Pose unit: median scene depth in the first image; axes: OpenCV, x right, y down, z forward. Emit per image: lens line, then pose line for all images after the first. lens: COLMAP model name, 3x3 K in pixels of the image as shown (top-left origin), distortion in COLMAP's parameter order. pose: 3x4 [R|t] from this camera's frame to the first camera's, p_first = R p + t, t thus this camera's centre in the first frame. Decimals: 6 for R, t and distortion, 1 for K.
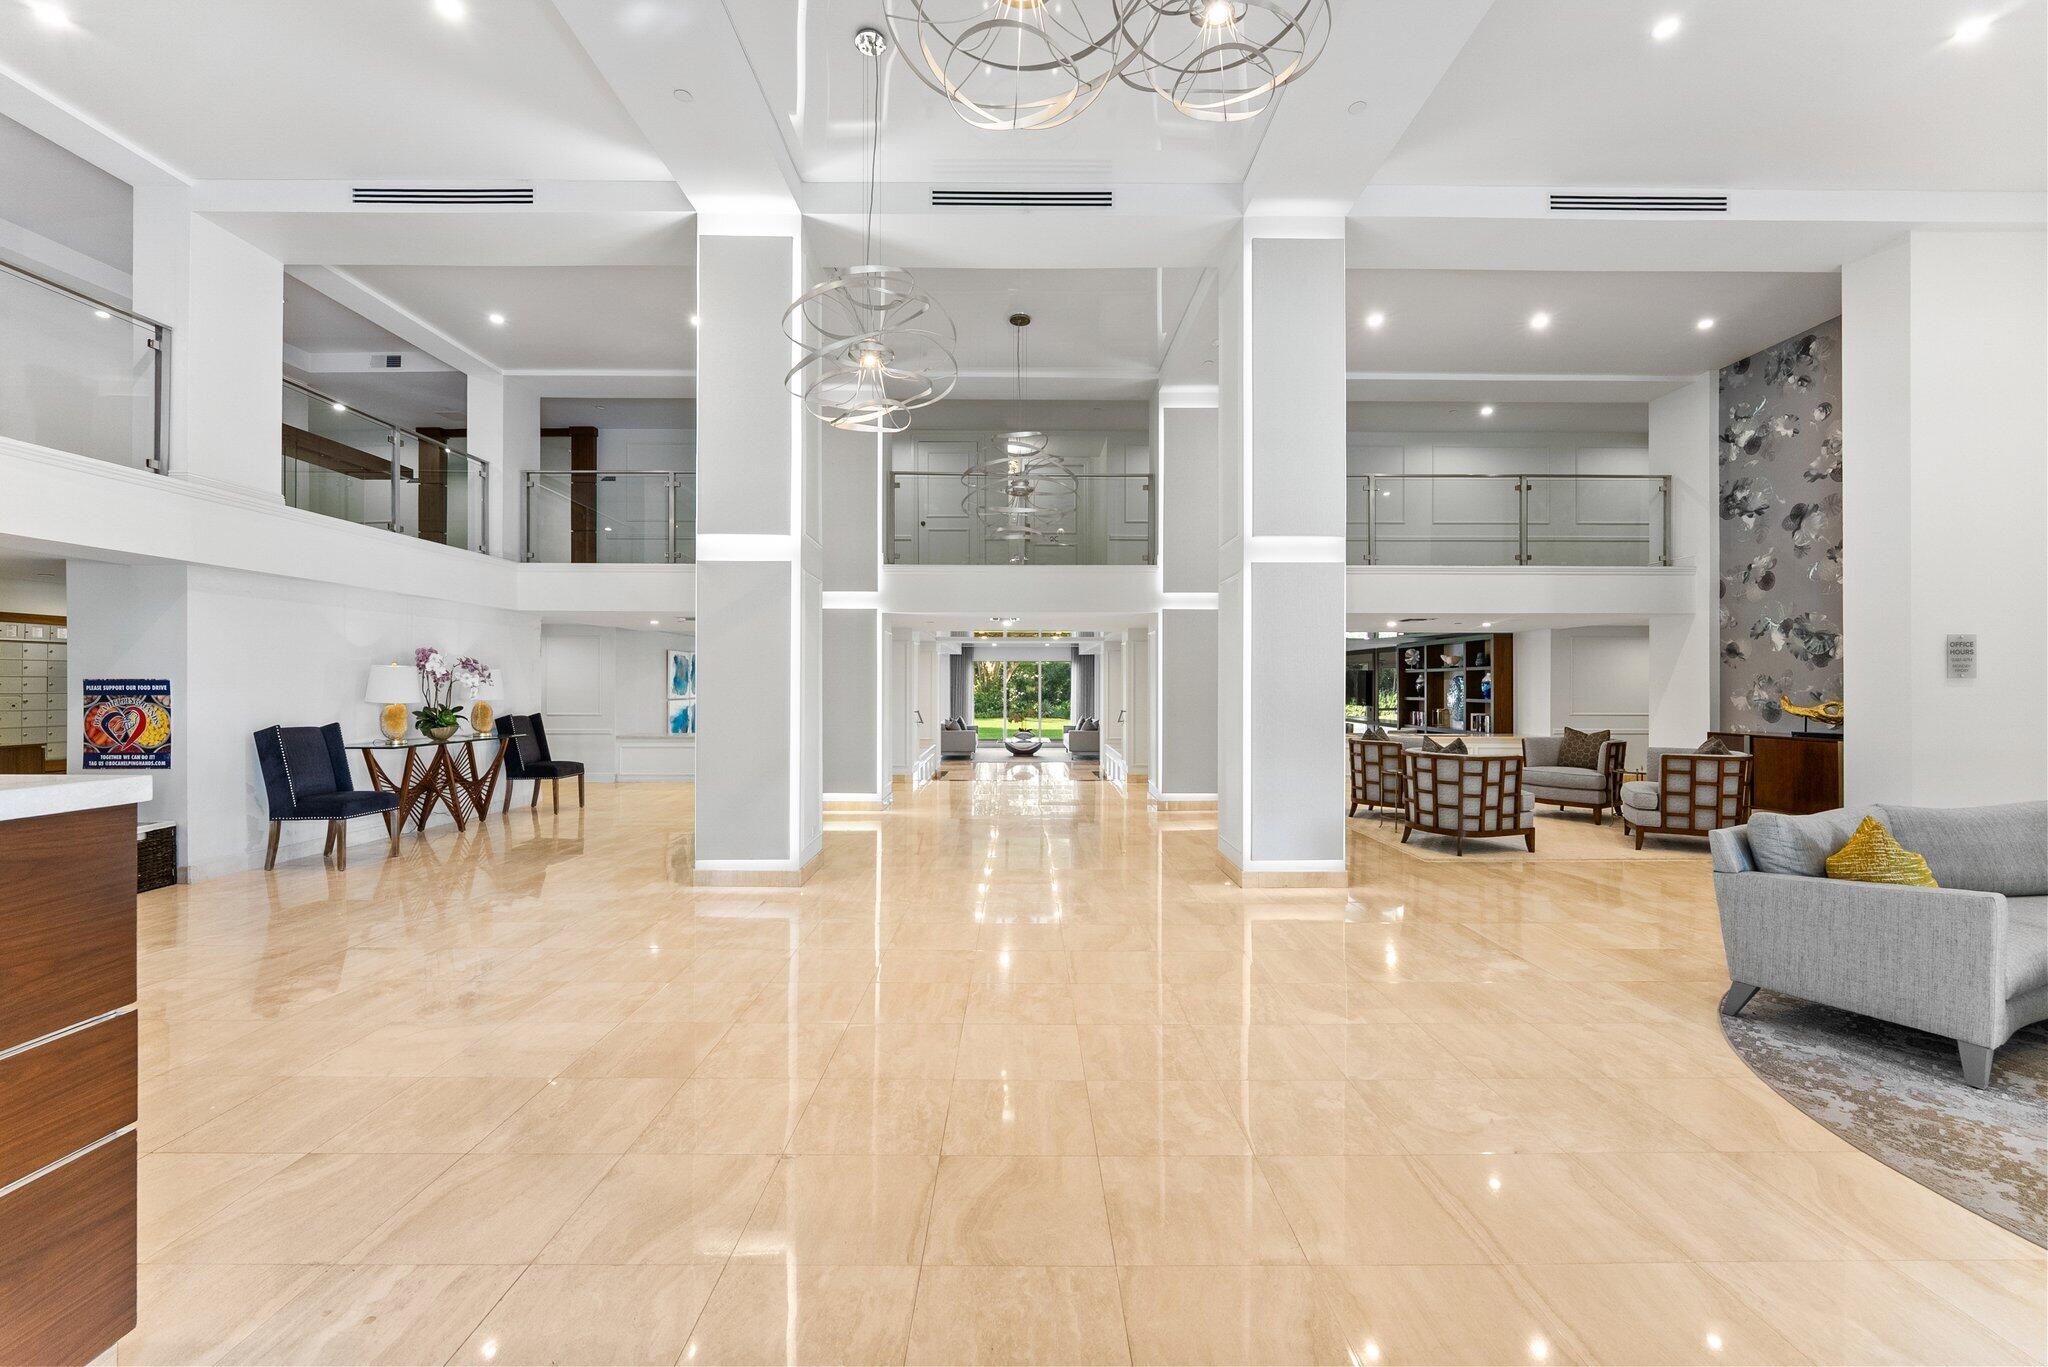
lens RADIAL K [[824.2, 0, 1023.2], [0, 824.2, 684.9], [0, 0, 1]] dist [-0.000095, 0.000131]
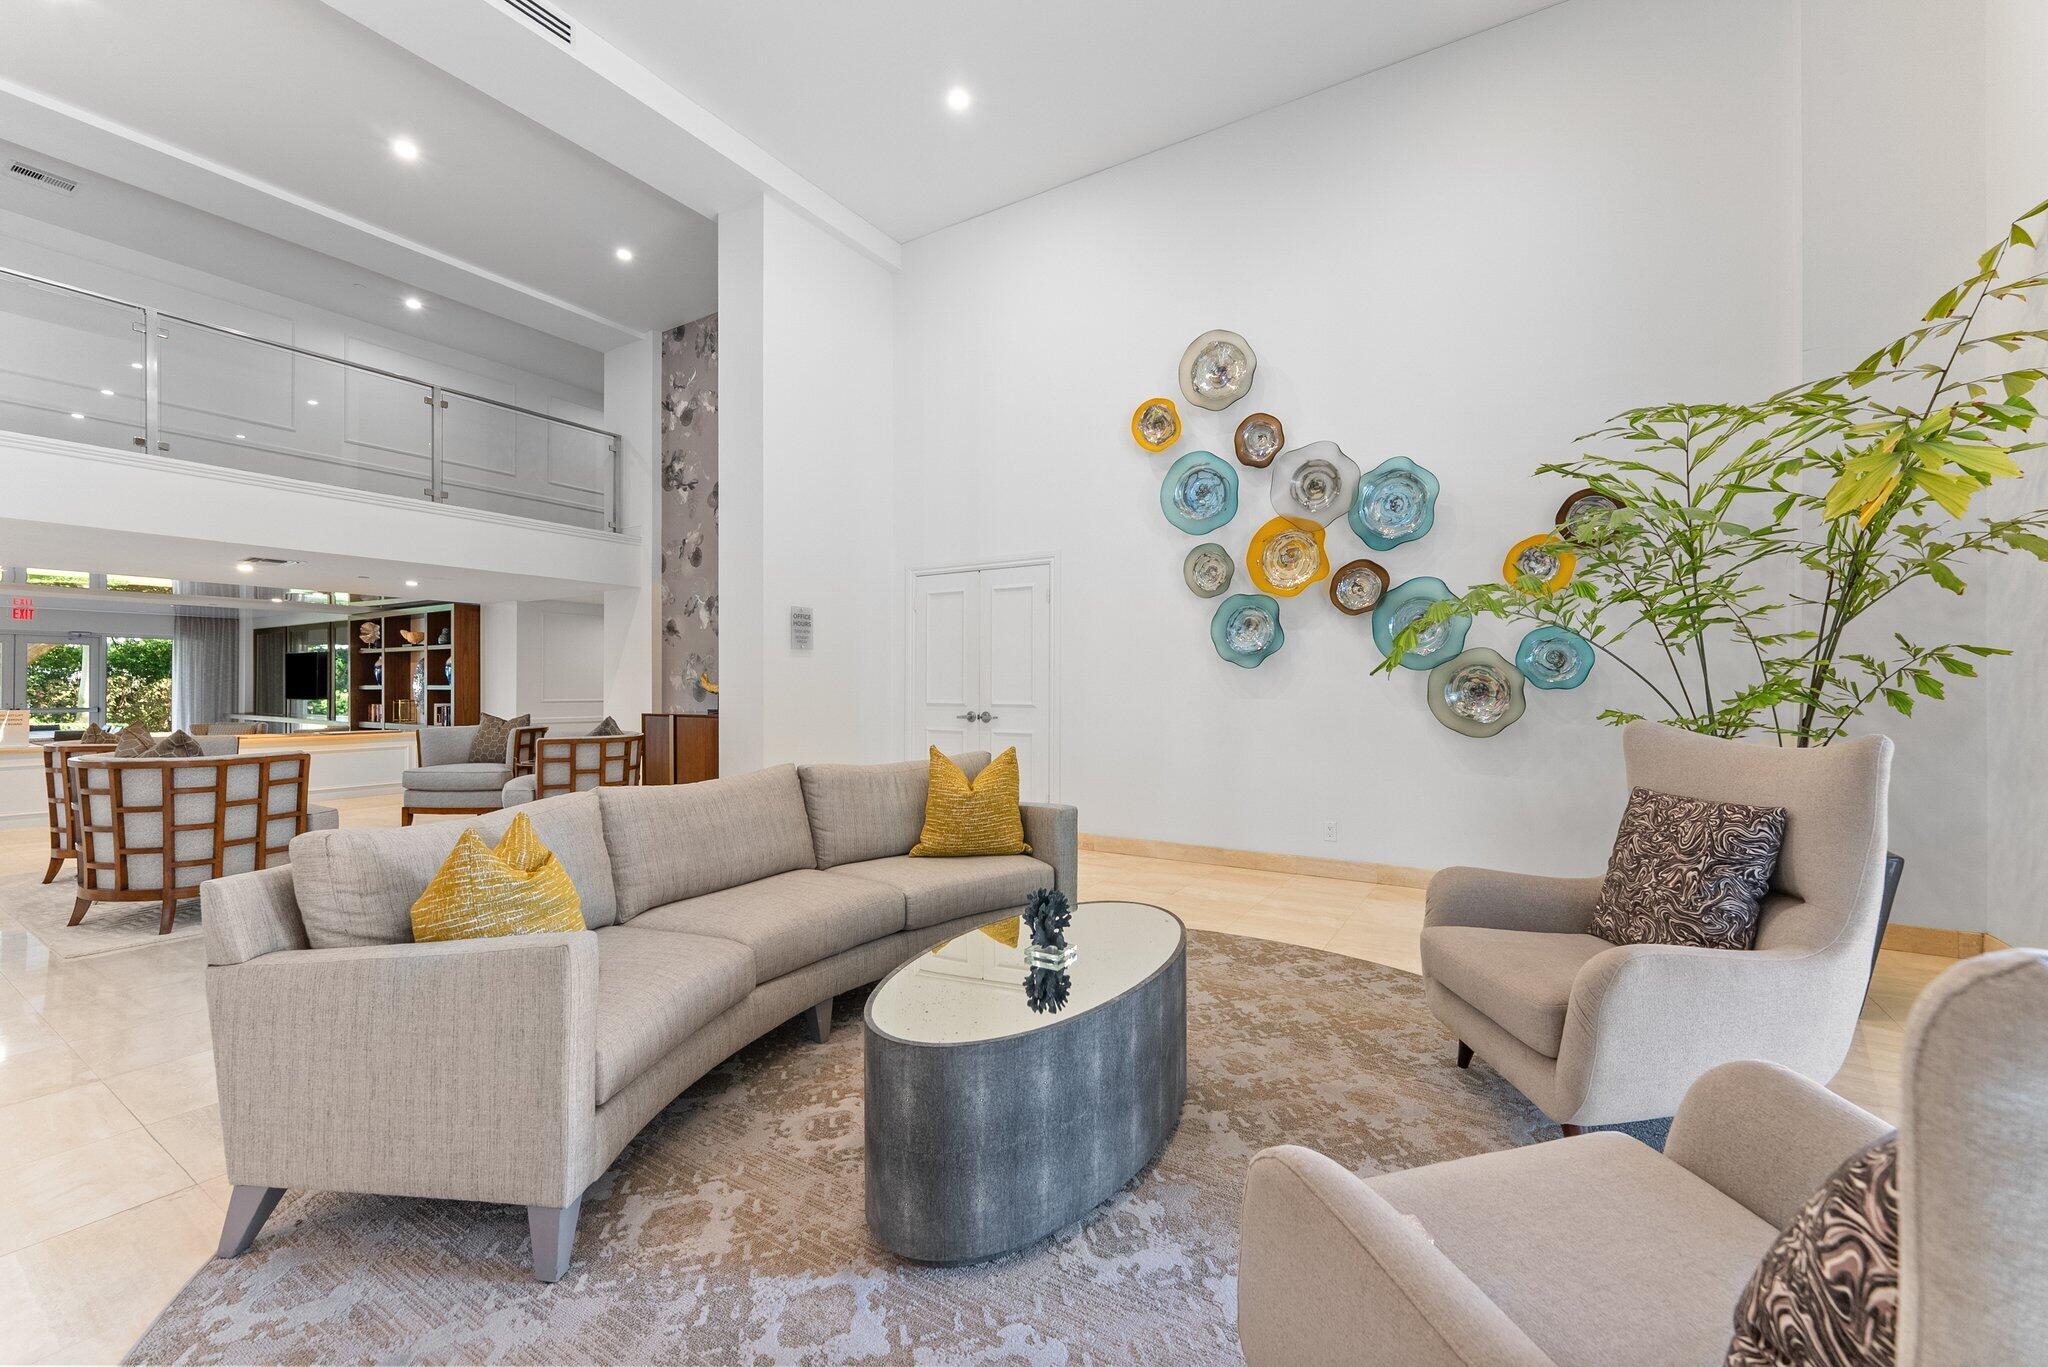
lens RADIAL K [[824.2, 0, 1023.2], [0, 824.2, 684.9], [0, 0, 1]] dist [-0.000095, 0.000131]
pose [[0.544619, 0.000911, 0.838683, 0.301602], [-0.000517, 1.000000, -0.000750, 0.026762], [-0.838684, -0.000025, 0.544619, 0.145876]]
